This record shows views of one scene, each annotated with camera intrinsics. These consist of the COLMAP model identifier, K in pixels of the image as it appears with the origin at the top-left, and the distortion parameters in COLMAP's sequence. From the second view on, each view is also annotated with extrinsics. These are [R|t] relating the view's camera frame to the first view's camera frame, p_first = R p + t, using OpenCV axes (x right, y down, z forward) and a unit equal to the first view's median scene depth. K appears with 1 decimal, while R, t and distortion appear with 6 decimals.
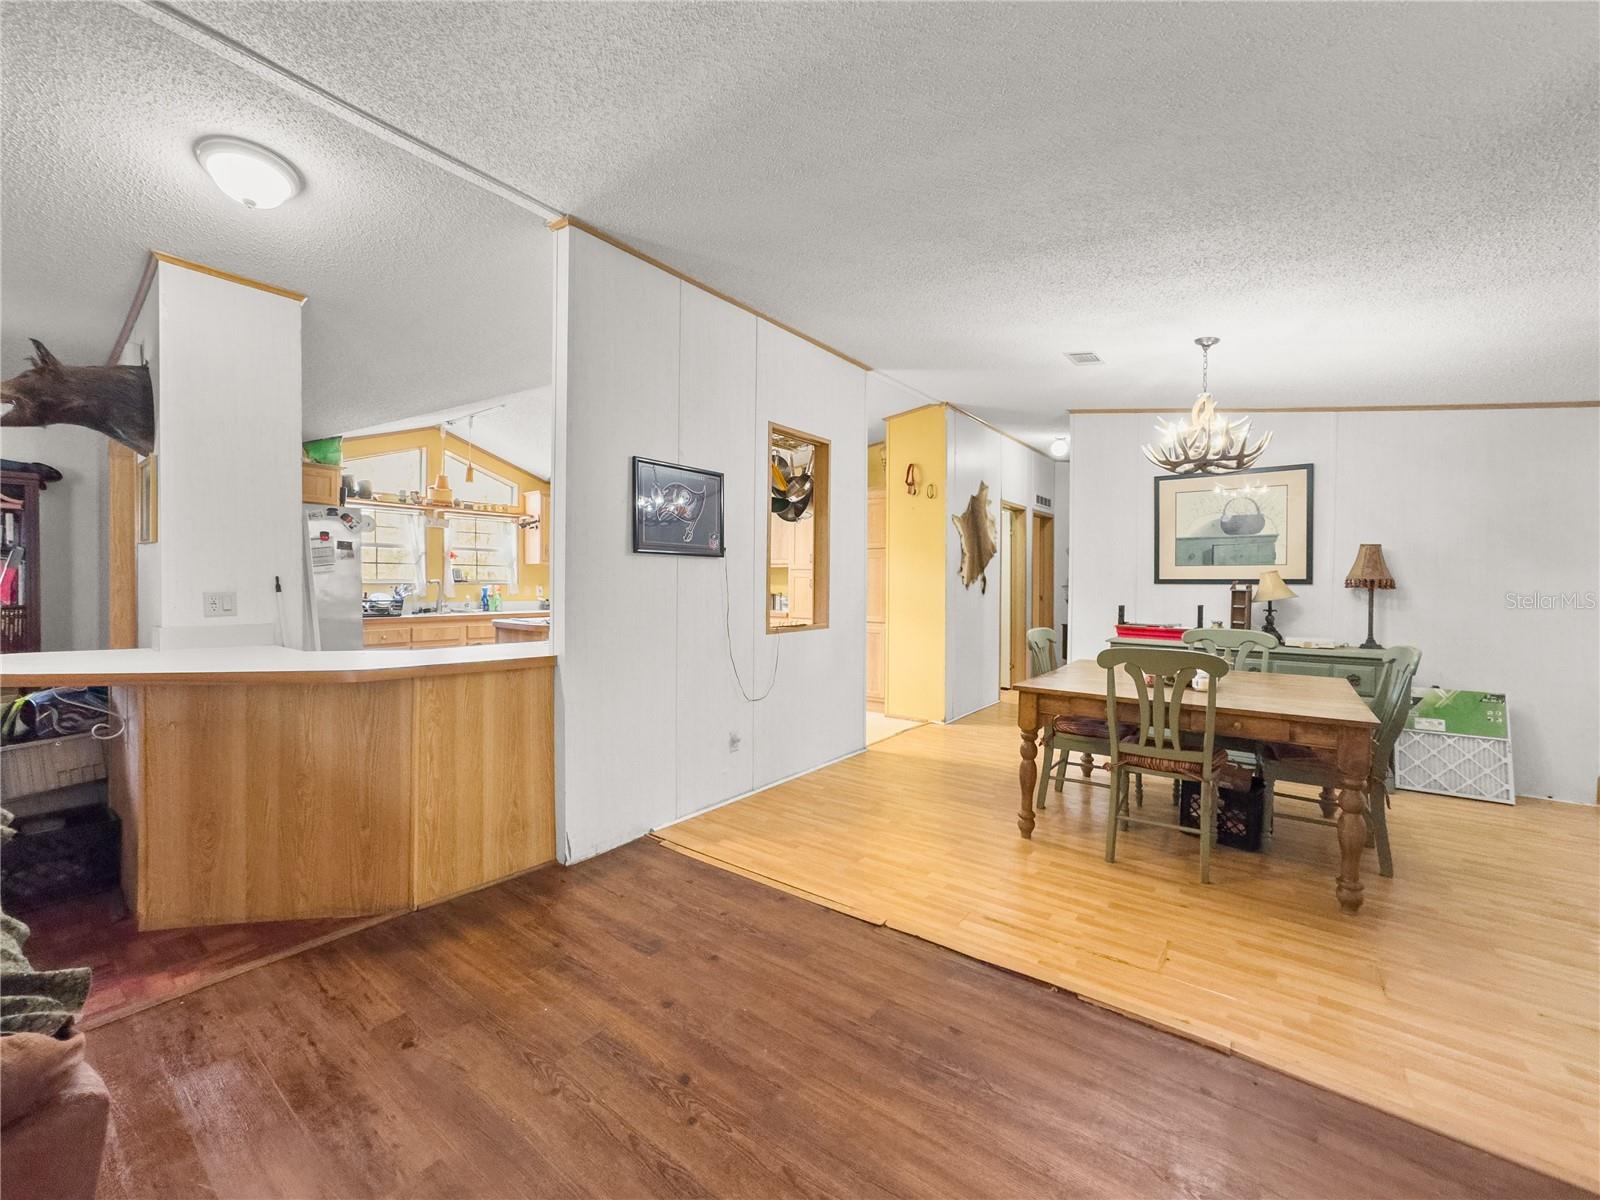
lens RADIAL K [[651.7, 0, 803.6], [0, 651.7, 585.8], [0, 0, 1]] dist [-0.023287, 0.005876]
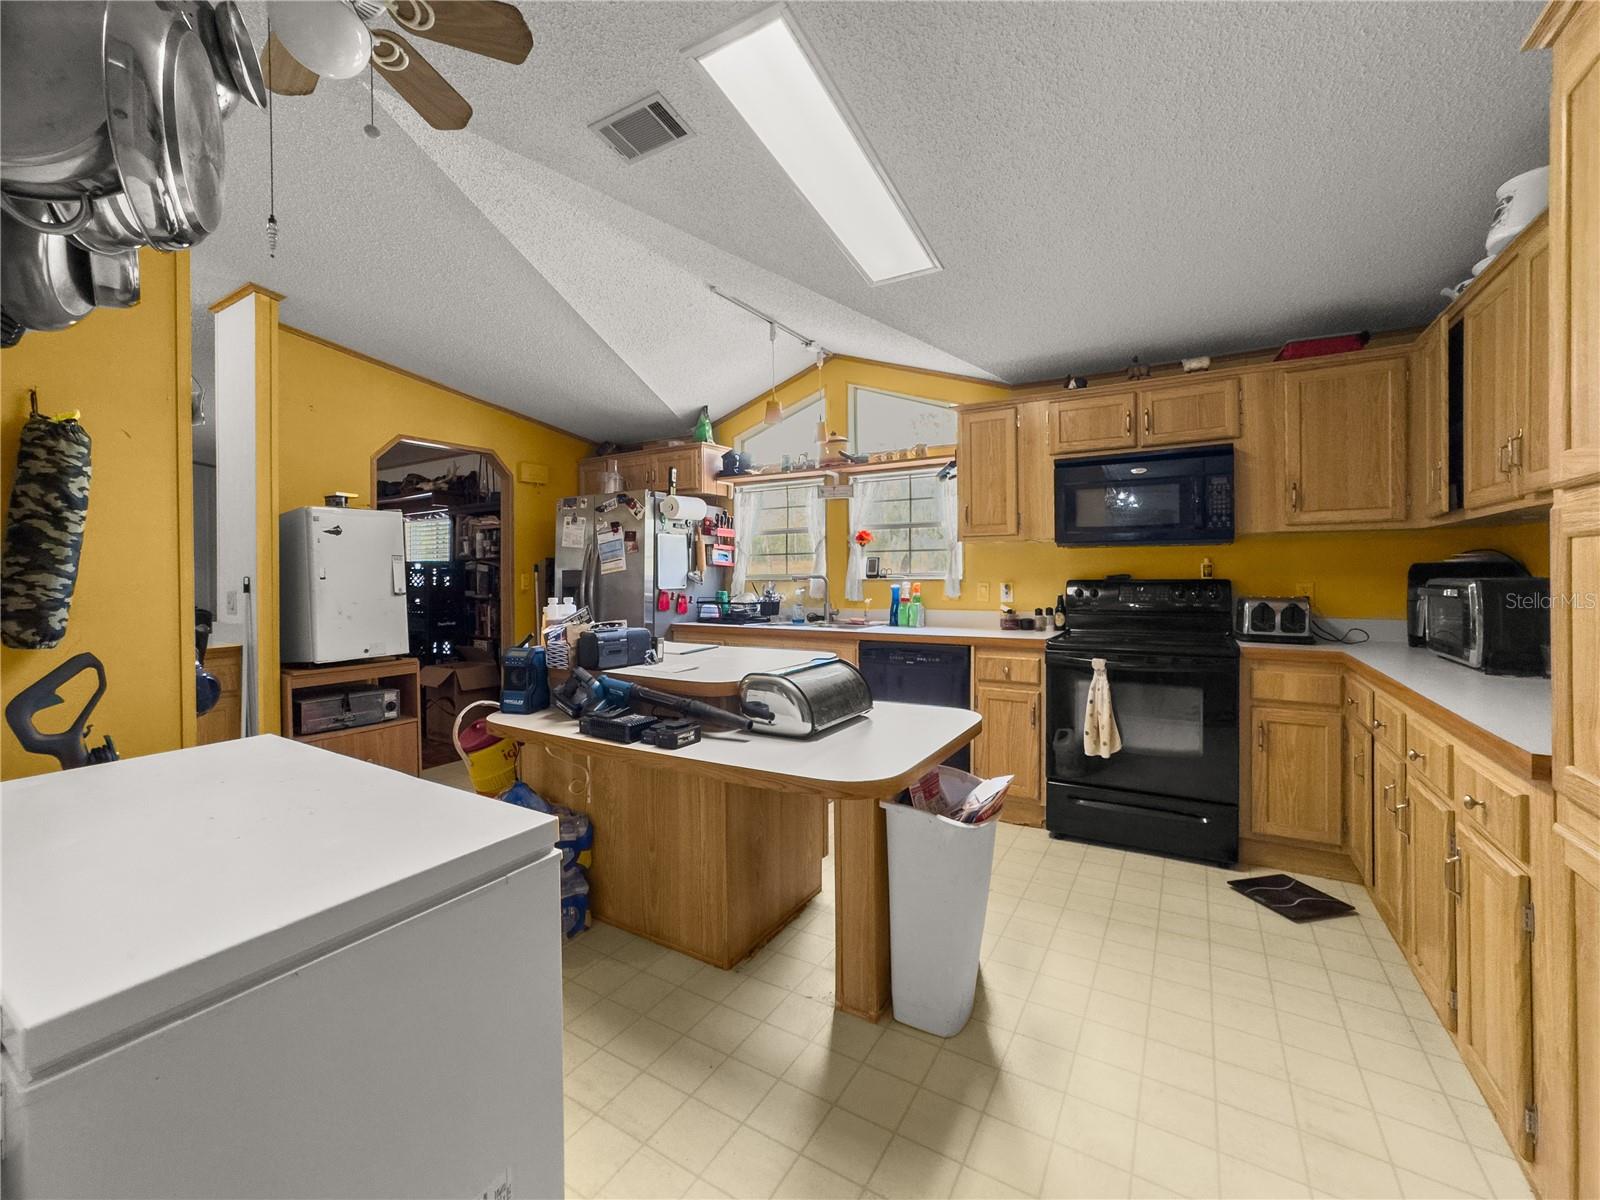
lens RADIAL K [[651.7, 0, 802.5], [0, 651.7, 579.0], [0, 0, 1]] dist [-0.023287, 0.005876]
pose [[0.100903, -0.002463, -0.994893, 0.159504], [0.002407, 0.999995, -0.002232, -0.004769], [0.994893, -0.002170, 0.100909, 1.208027]]
